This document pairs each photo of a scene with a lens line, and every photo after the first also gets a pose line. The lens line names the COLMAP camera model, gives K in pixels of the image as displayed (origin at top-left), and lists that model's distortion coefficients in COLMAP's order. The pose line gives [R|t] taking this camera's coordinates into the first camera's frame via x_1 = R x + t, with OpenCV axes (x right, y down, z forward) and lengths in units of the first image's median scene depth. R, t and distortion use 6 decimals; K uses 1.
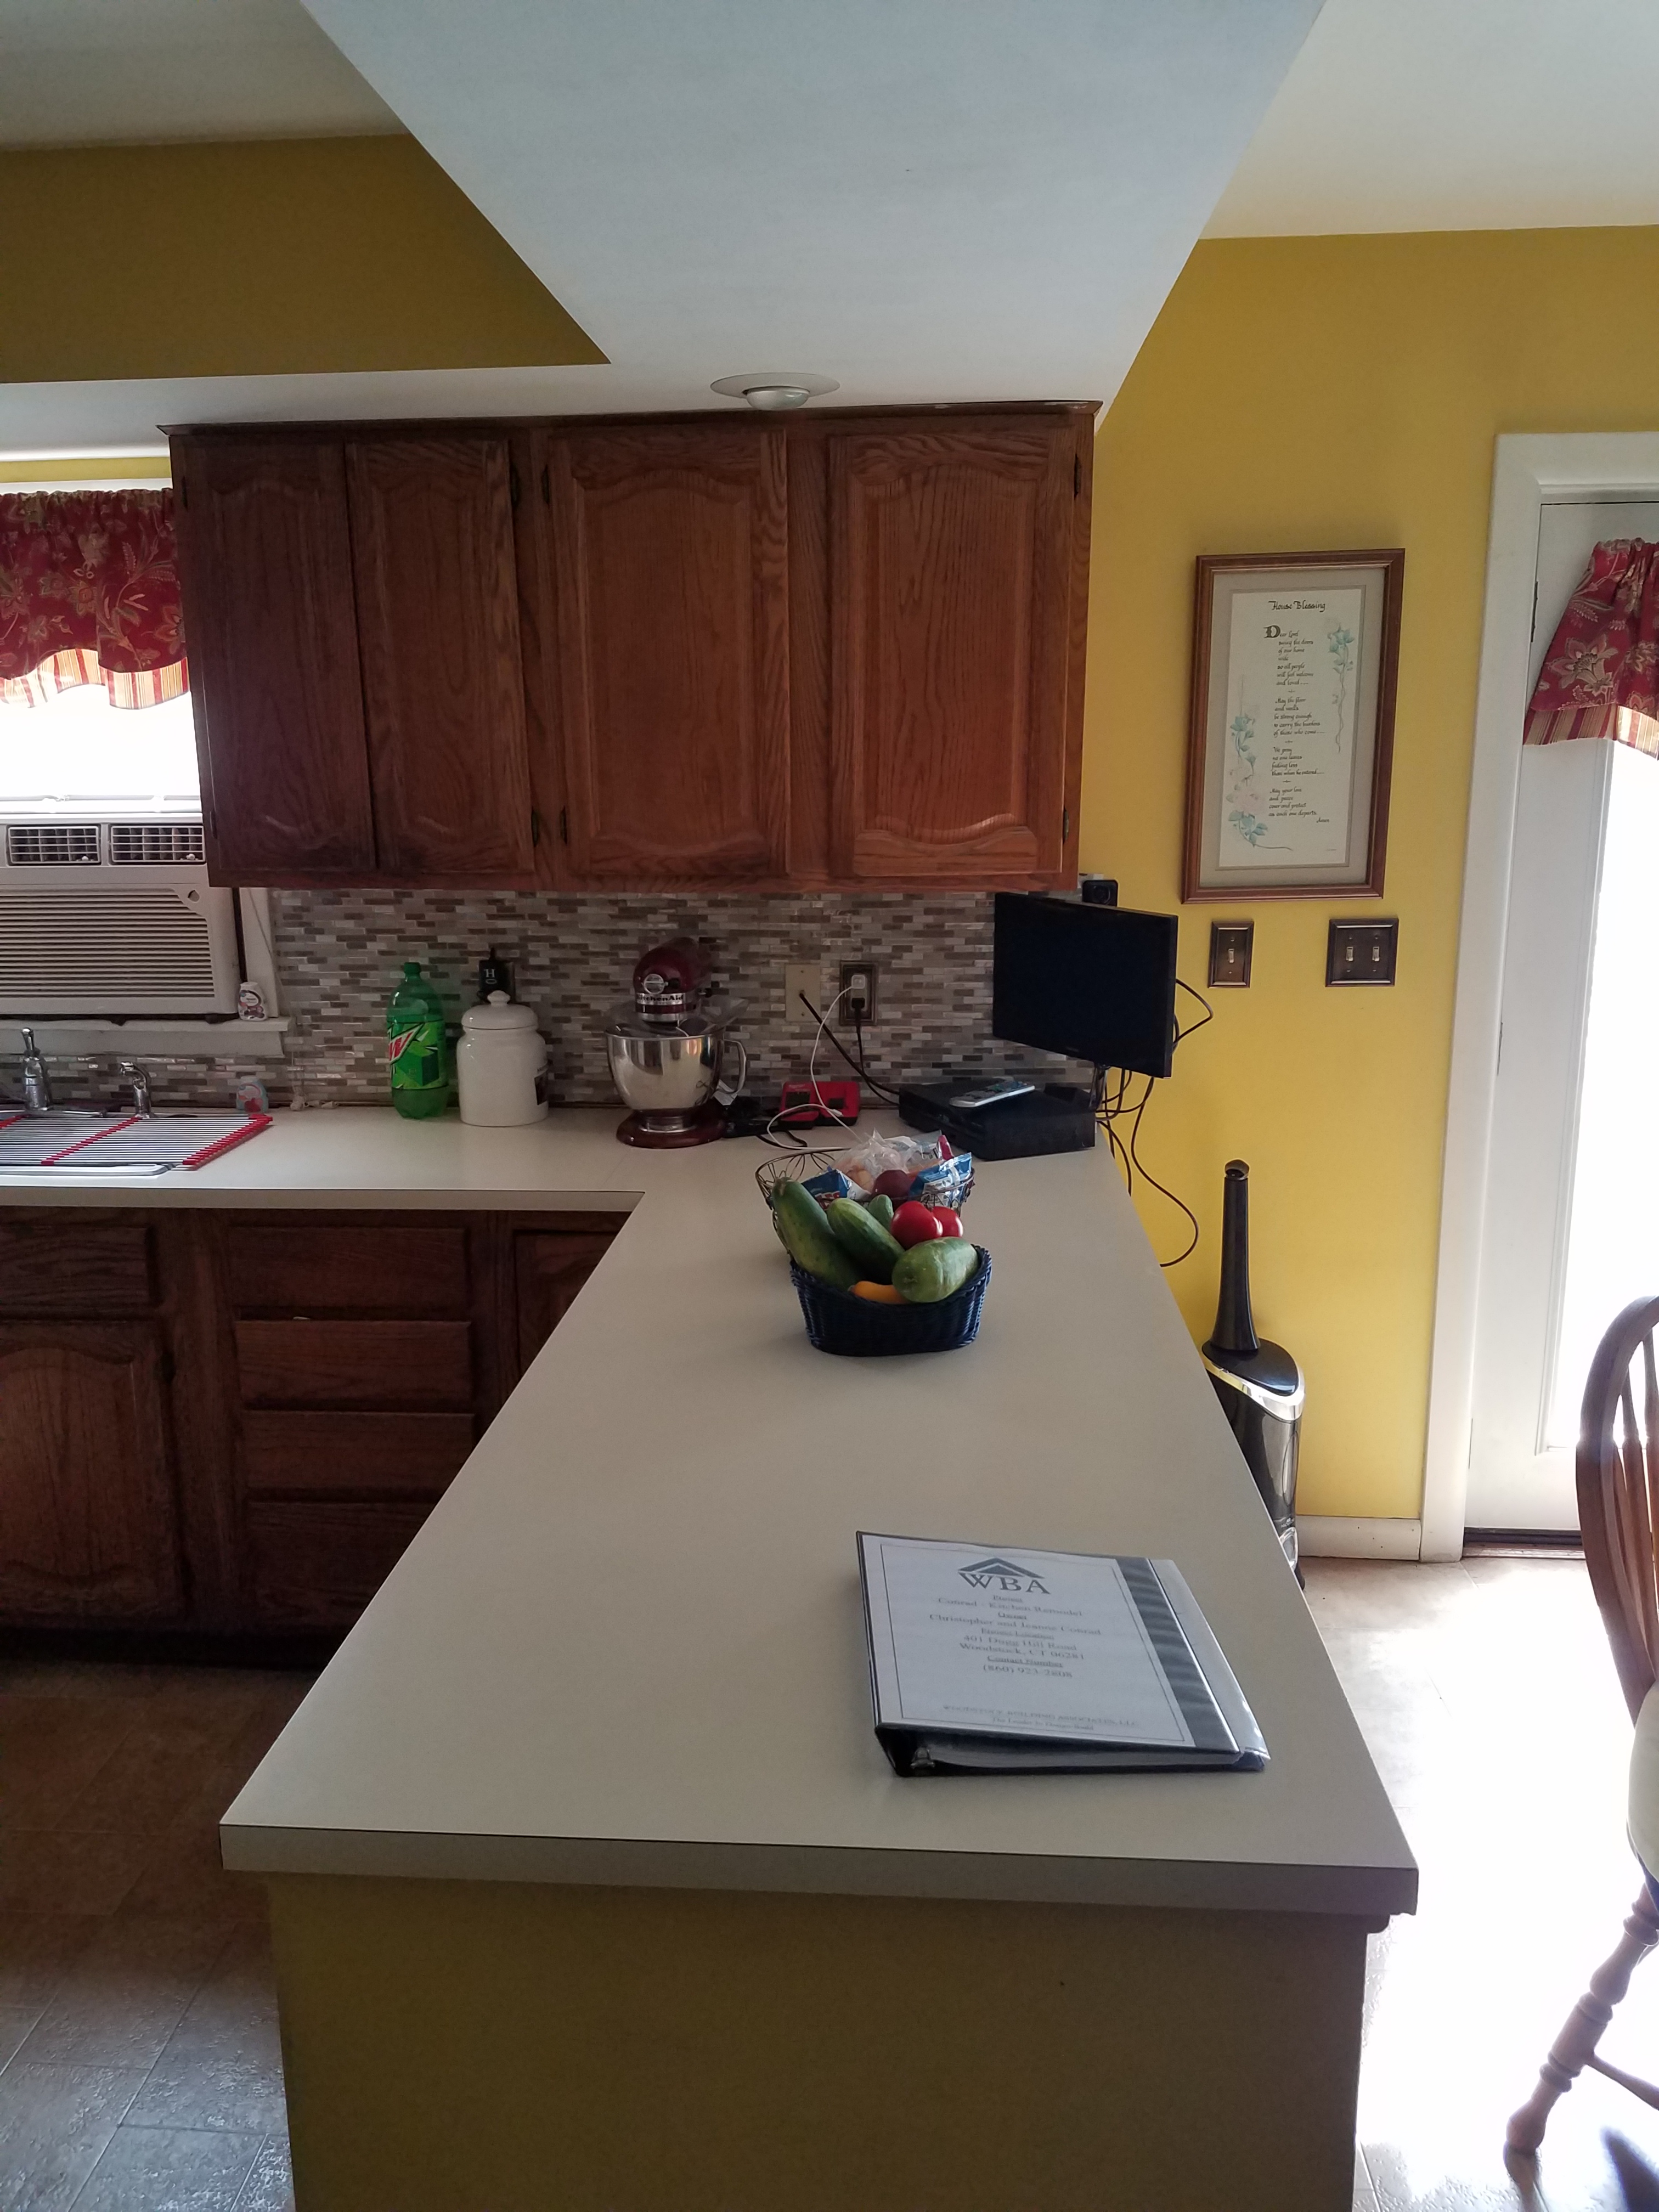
lens RADIAL K [[1684.3, 0, 827.9], [0, 1684.3, 1109.6], [0, 0, 1]] dist [0.146058, -0.208373]
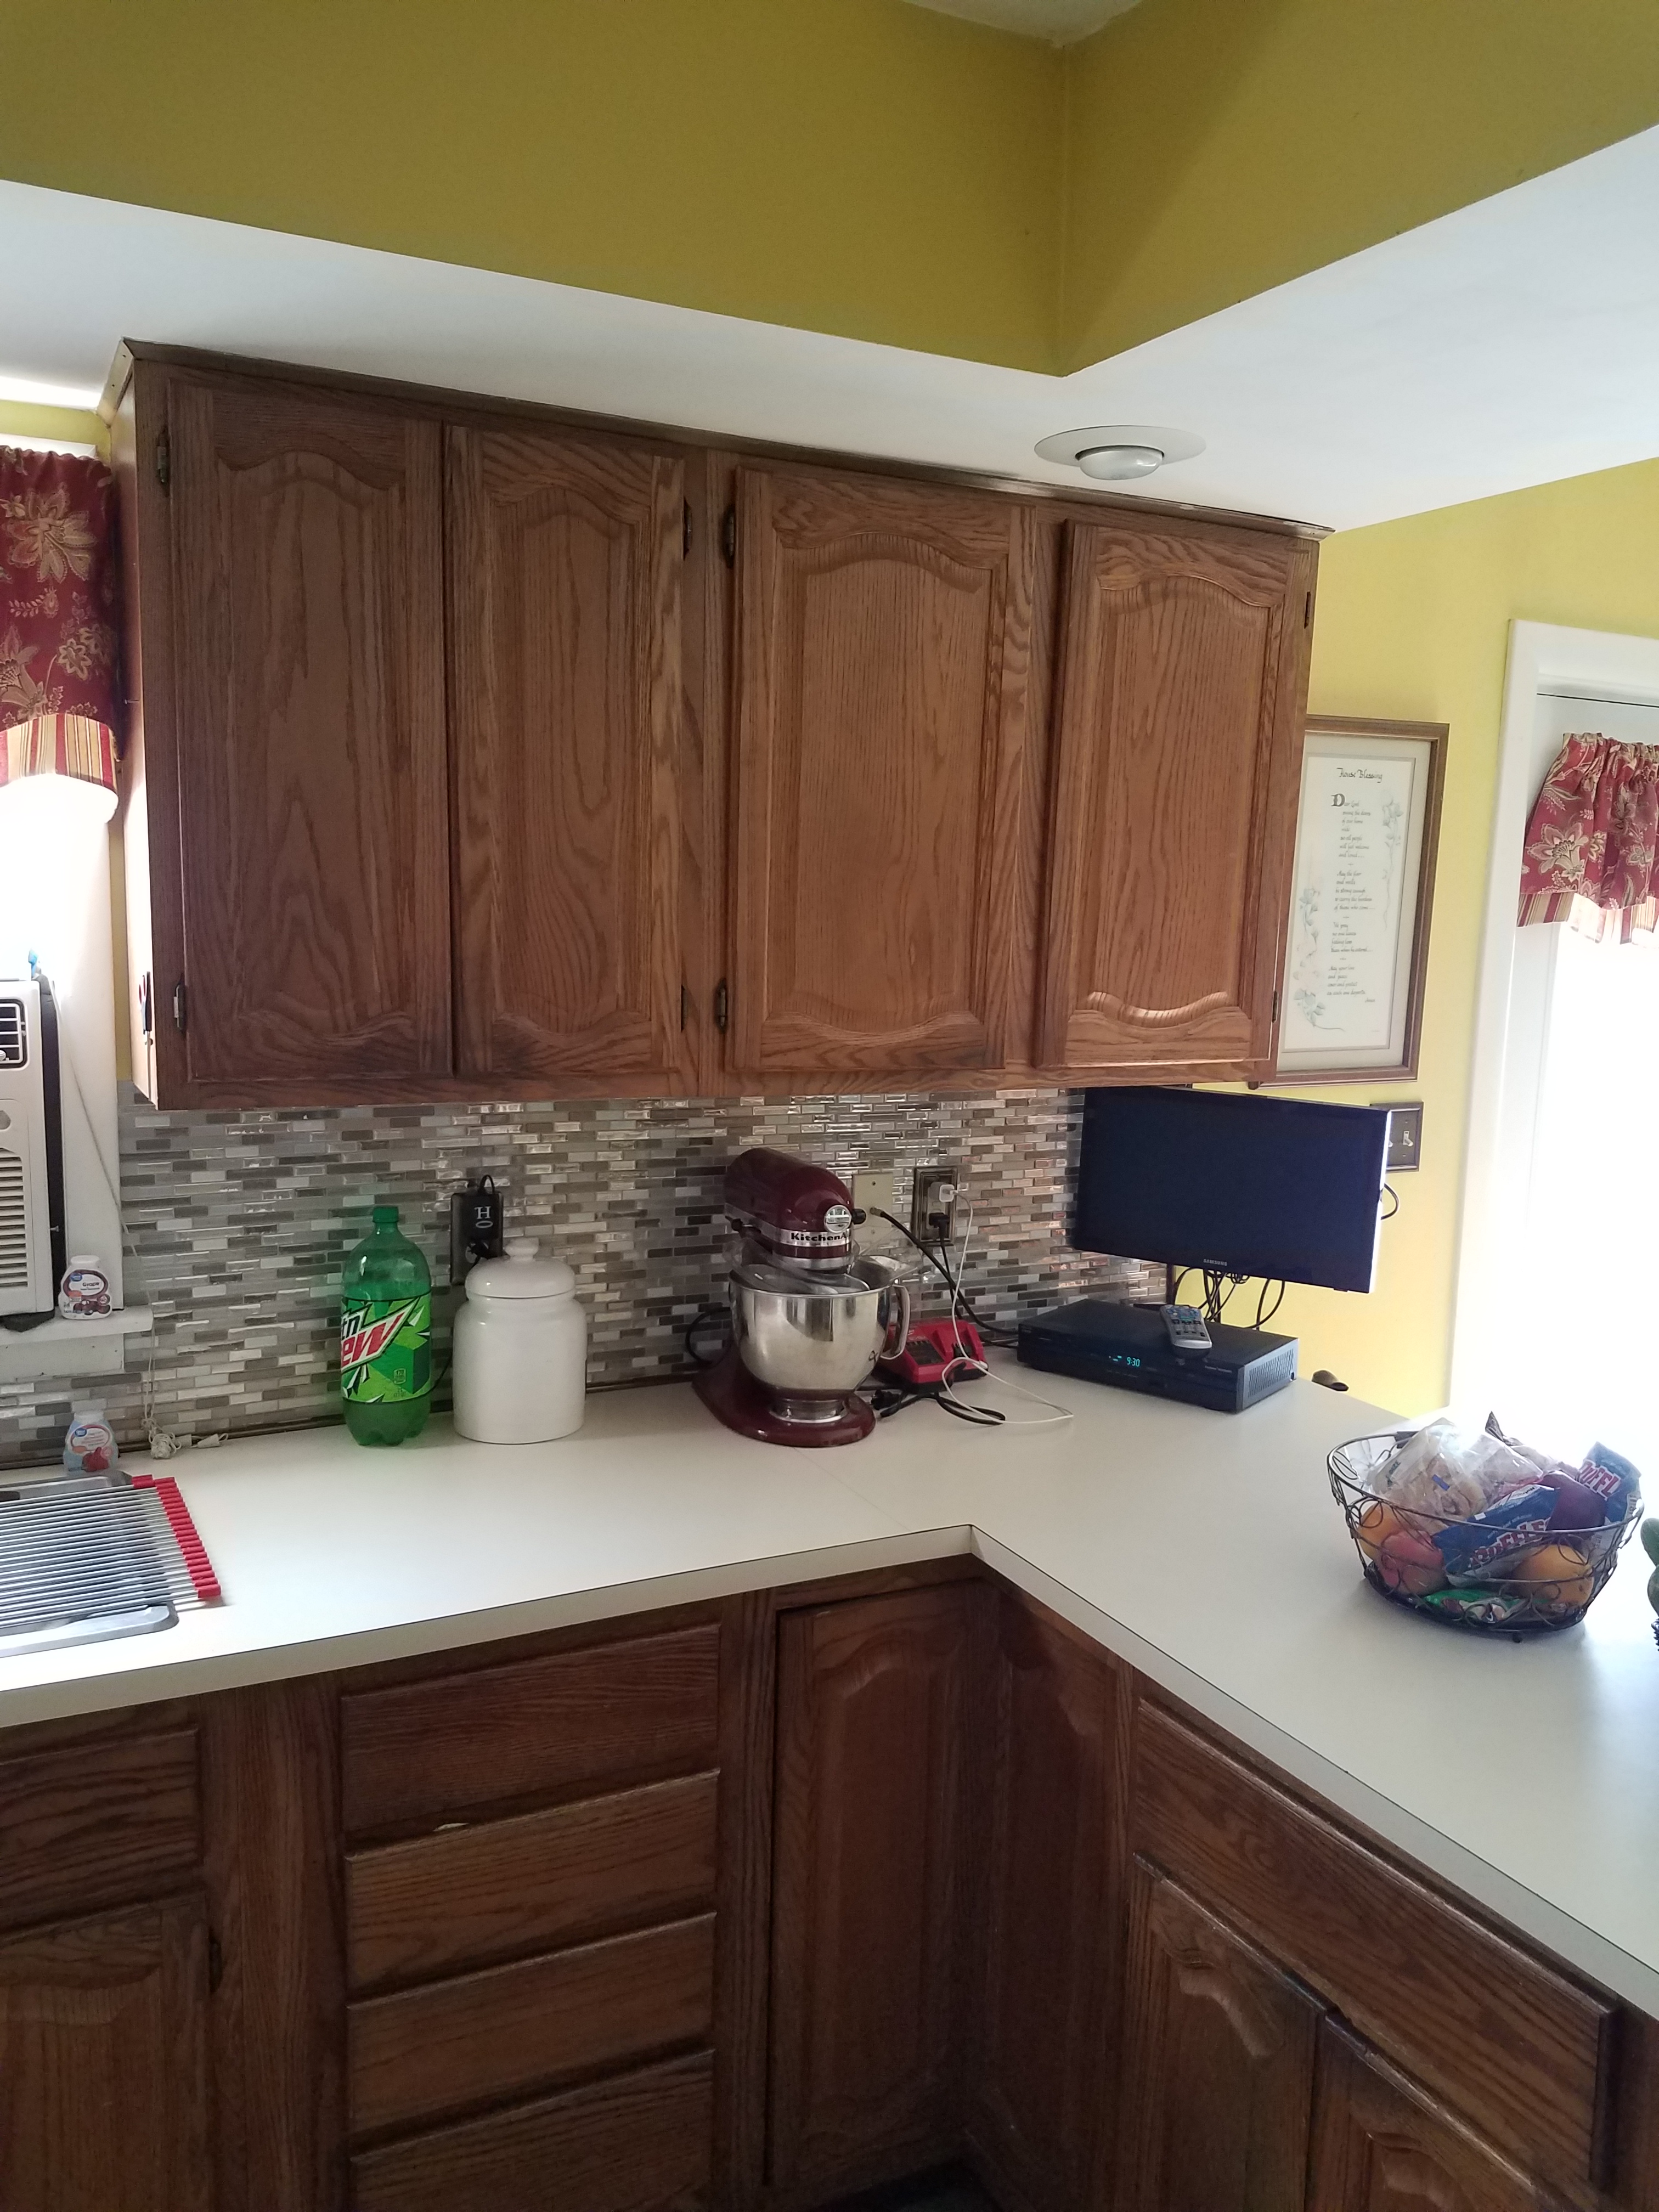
lens RADIAL K [[1684.3, 0, 944.2], [0, 1684.3, 1132.1], [0, 0, 1]] dist [0.146058, -0.208373]
pose [[0.856443, -0.038041, 0.514838, -0.440460], [0.074413, 0.995963, -0.050197, -0.073085], [-0.510850, 0.081301, 0.855817, 0.355360]]
